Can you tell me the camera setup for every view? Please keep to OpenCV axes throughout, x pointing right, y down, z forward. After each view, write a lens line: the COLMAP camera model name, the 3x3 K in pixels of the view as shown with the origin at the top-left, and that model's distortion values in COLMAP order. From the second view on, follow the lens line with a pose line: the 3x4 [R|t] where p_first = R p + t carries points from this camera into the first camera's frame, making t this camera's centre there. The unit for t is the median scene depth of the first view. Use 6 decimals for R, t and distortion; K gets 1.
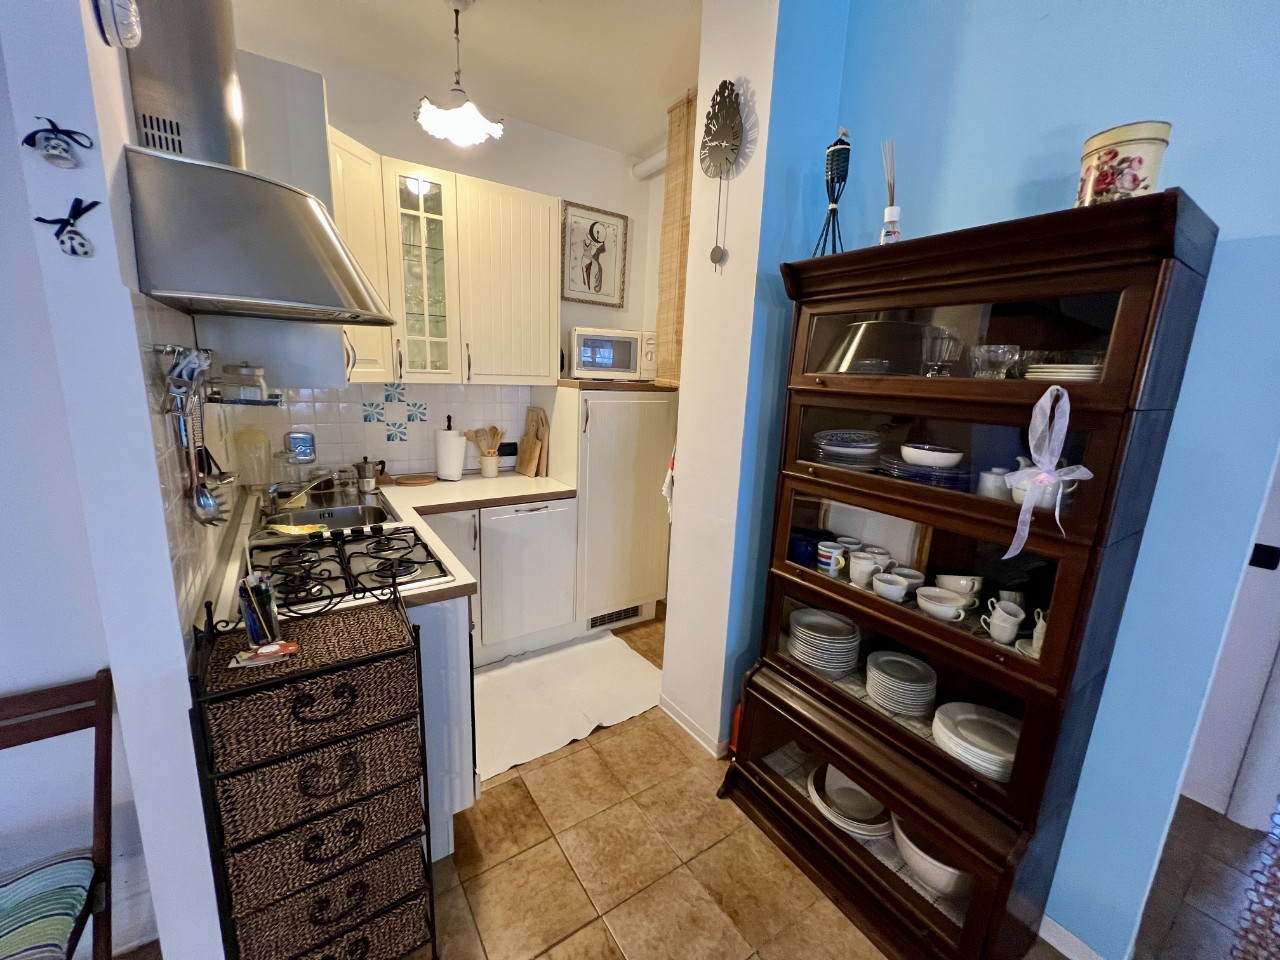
lens RADIAL K [[513.3, 0, 636.4], [0, 513.3, 474.0], [0, 0, 1]] dist [-0.000068, 0.000212]
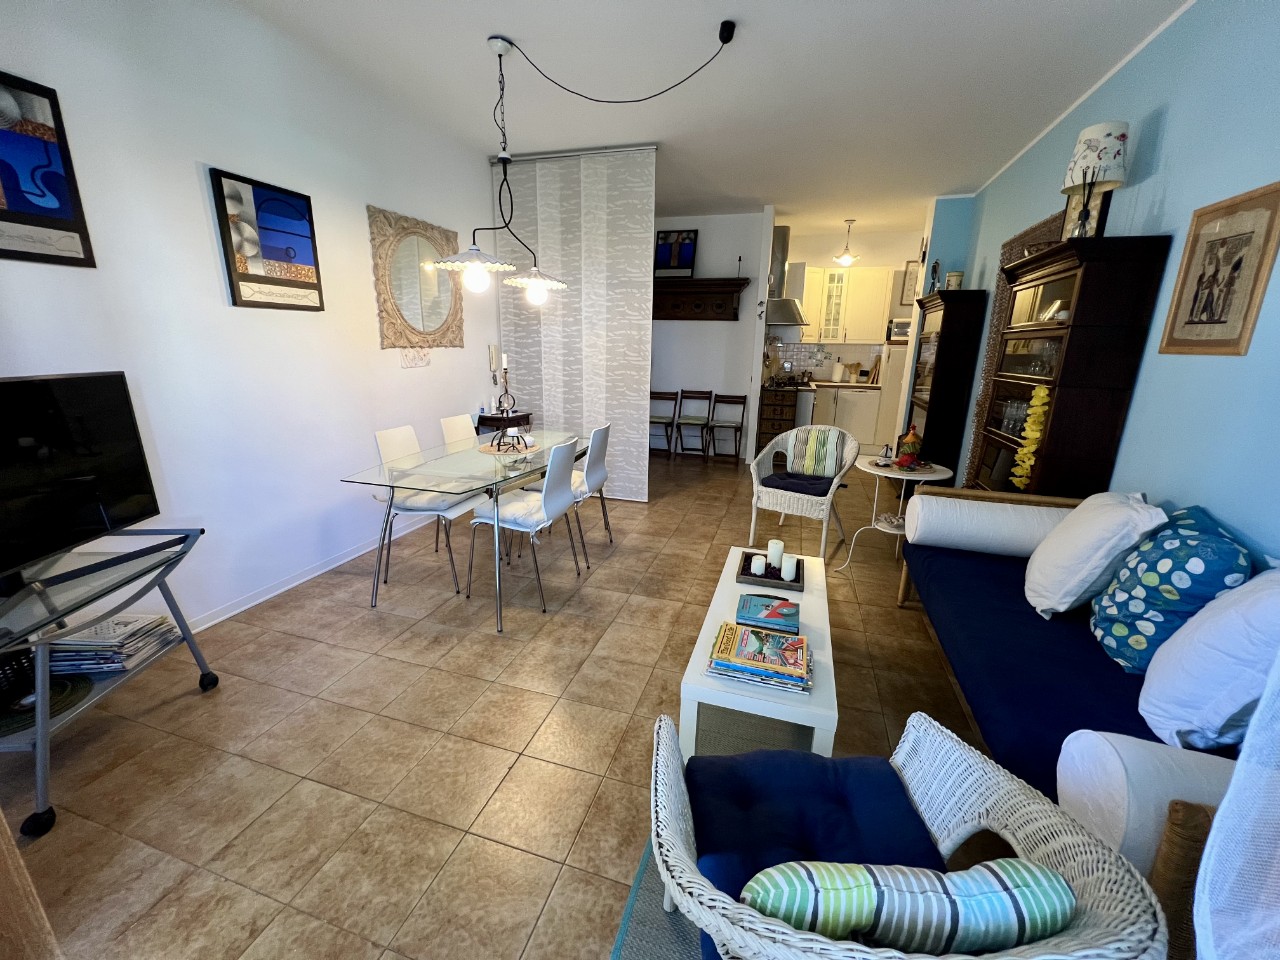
lens RADIAL K [[513.3, 0, 632.4], [0, 513.3, 476.8], [0, 0, 1]] dist [-0.000068, 0.000212]
pose [[0.621449, 0.166659, -0.765523, 1.132867], [-0.143517, 0.984795, 0.097890, 0.400580], [0.770197, 0.049032, 0.635918, -1.500913]]
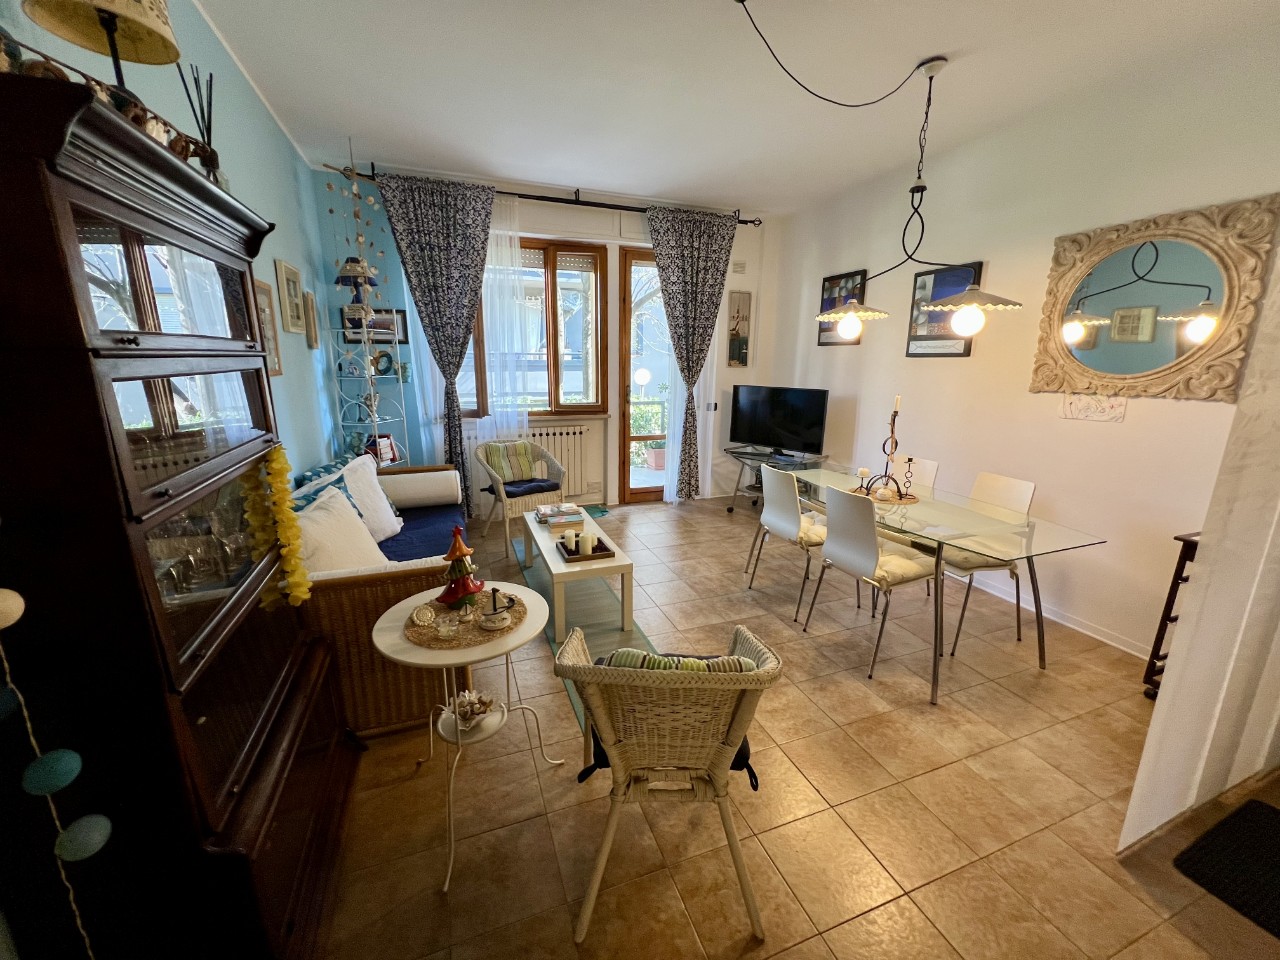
lens RADIAL K [[513.3, 0, 639.6], [0, 513.3, 483.4], [0, 0, 1]] dist [-0.000068, 0.000212]
pose [[-0.971955, -0.105528, 0.210162, 0.281490], [-0.006526, 0.905425, 0.424456, -0.014261], [-0.235078, 0.411180, -0.880721, 0.188513]]
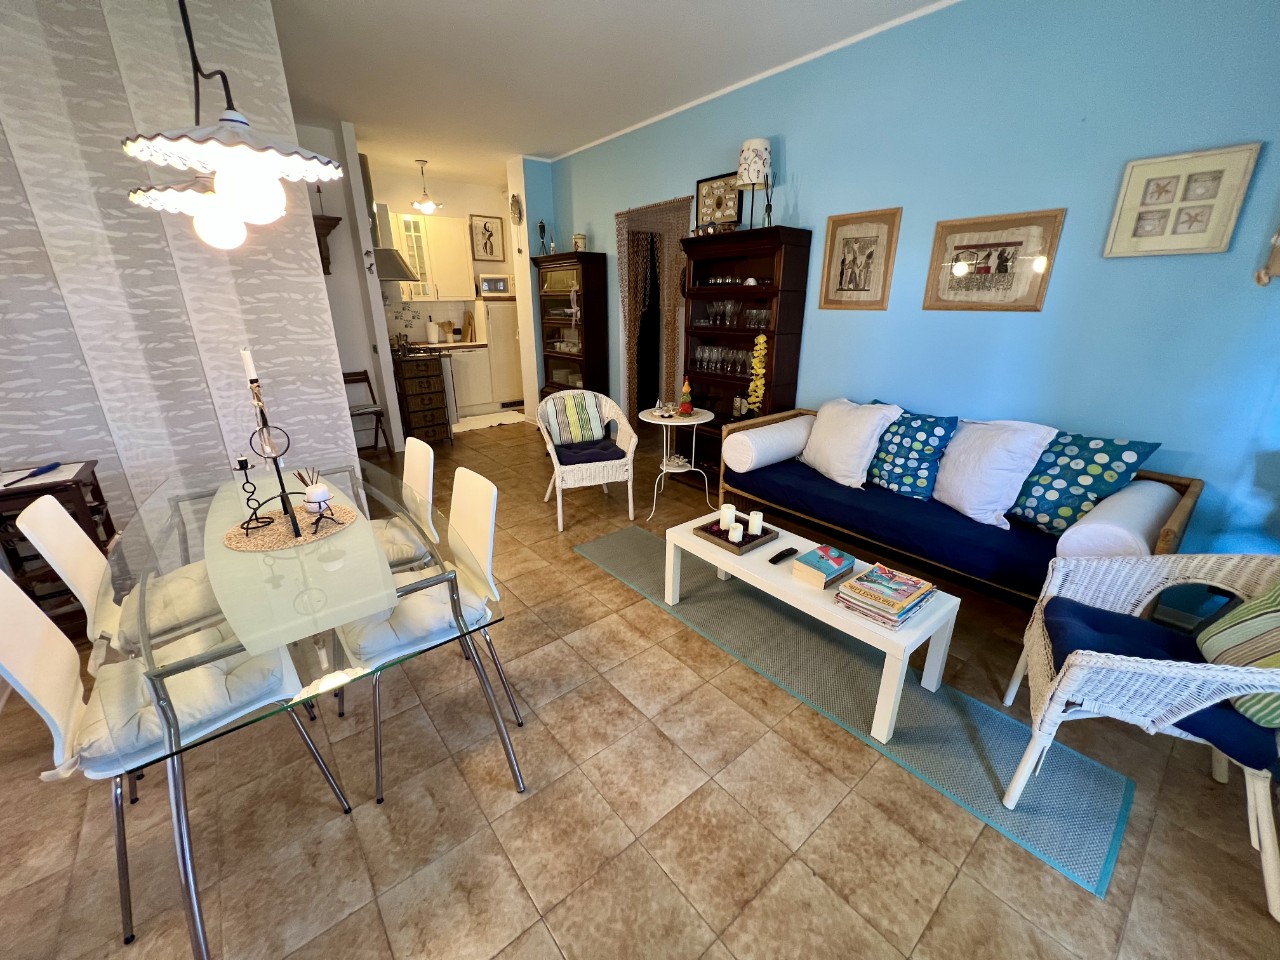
lens RADIAL K [[513.3, 0, 640.7], [0, 513.3, 477.8], [0, 0, 1]] dist [-0.000068, 0.000212]
pose [[0.994378, -0.074225, 0.075523, 0.394517], [0.062720, 0.987484, 0.144710, 0.367740], [-0.085319, -0.139160, 0.986588, -1.633058]]
